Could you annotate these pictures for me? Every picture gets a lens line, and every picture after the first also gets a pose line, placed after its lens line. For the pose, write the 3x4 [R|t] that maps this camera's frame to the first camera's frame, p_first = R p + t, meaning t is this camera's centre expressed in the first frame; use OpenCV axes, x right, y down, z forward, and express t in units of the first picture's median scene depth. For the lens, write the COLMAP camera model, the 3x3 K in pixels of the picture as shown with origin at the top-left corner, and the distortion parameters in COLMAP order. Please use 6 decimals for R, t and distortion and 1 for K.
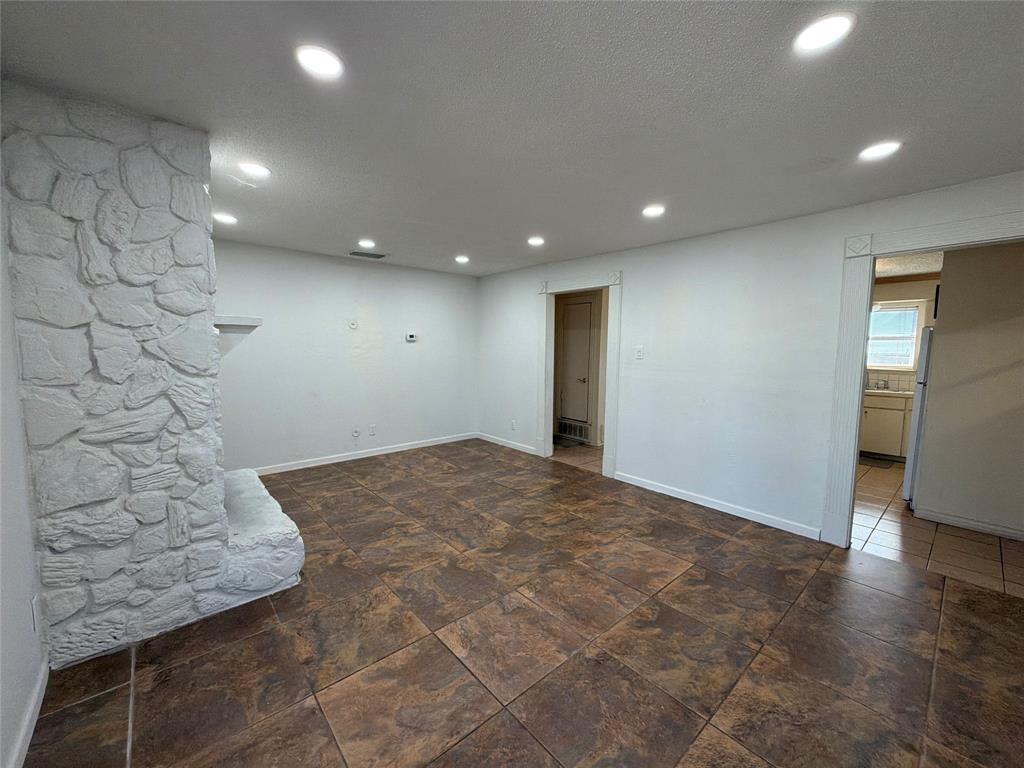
lens RADIAL K [[408.9, 0, 511.2], [0, 408.9, 385.2], [0, 0, 1]] dist [0.002088, 0.000686]
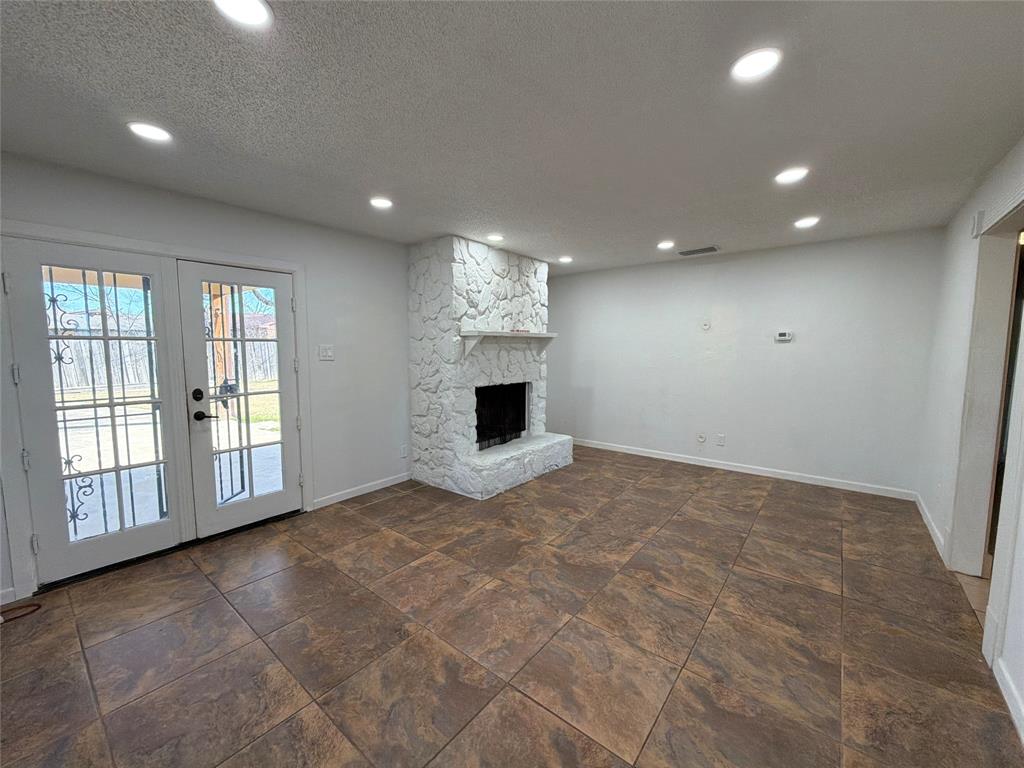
lens RADIAL K [[408.9, 0, 510.9], [0, 408.9, 384.9], [0, 0, 1]] dist [0.002088, 0.000686]
pose [[0.168463, 0.081521, -0.982331, 0.860451], [-0.091273, 0.993583, 0.066802, -0.055241], [0.981473, 0.078406, 0.174823, 0.700861]]
